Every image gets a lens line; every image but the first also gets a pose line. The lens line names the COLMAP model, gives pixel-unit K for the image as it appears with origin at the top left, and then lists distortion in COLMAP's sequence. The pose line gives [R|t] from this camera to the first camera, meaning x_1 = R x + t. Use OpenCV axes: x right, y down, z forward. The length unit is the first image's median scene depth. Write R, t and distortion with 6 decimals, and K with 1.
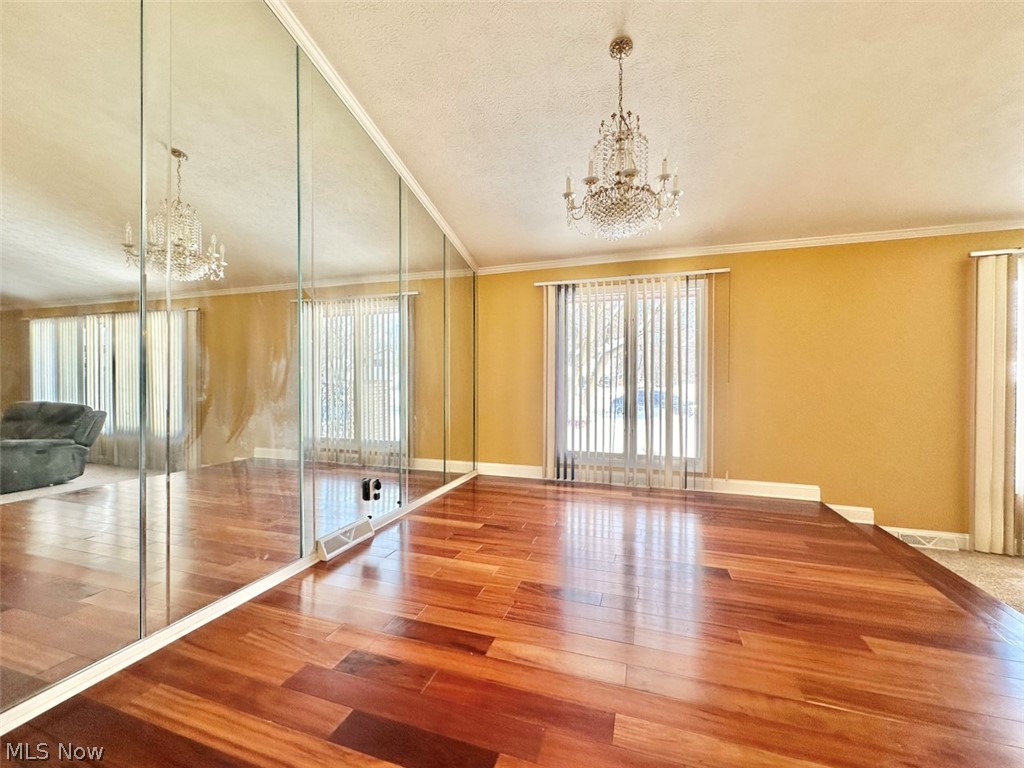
lens RADIAL K [[407.6, 0, 516.5], [0, 407.6, 385.0], [0, 0, 1]] dist [-0.002197, 0.000565]
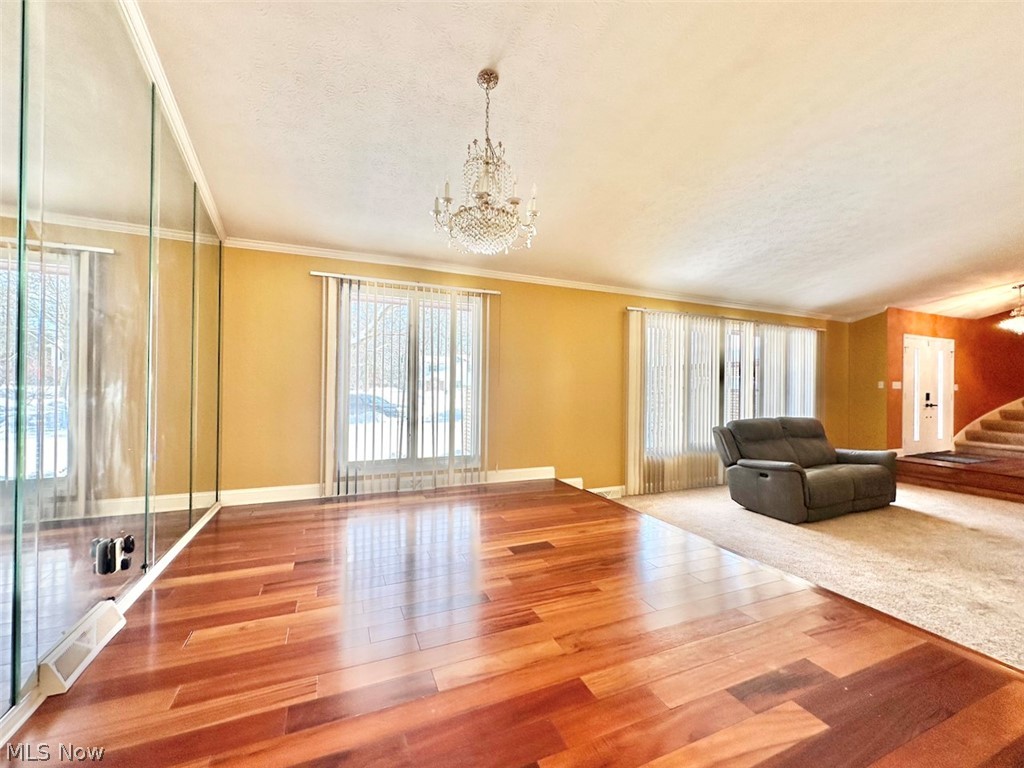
lens RADIAL K [[407.6, 0, 514.5], [0, 407.6, 384.5], [0, 0, 1]] dist [-0.002197, 0.000565]
pose [[0.756155, 0.009919, 0.654317, -0.205292], [-0.003903, 0.999936, -0.010648, -0.003732], [-0.654381, 0.005497, 0.756145, 0.075097]]
